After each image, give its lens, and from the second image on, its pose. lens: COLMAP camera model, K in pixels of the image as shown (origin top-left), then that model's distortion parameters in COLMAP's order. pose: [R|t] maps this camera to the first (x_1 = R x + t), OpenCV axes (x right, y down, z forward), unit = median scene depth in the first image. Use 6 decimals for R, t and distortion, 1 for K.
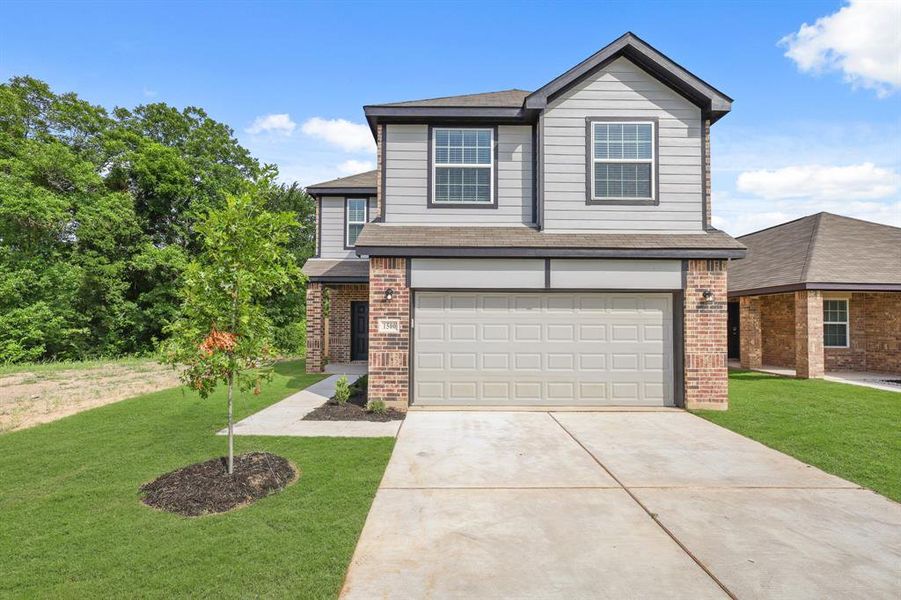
lens RADIAL K [[418.6, 0, 450.5], [0, 418.6, 300.0], [0, 0, 1]] dist [0.001806, 0.000115]
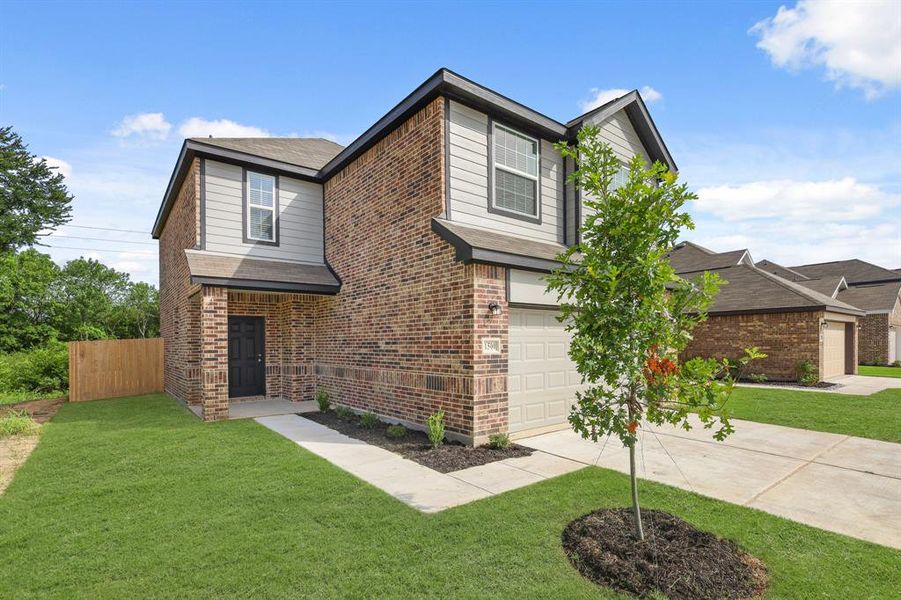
lens RADIAL K [[429.5, 0, 450.5], [0, 429.5, 340.3], [0, 0, 1]] dist [-0.002783, -0.000194]
pose [[0.790525, -0.008560, 0.612369, -0.743822], [-0.018634, 0.999103, 0.038021, 0.018711], [-0.612146, -0.041467, 0.789657, 0.361056]]
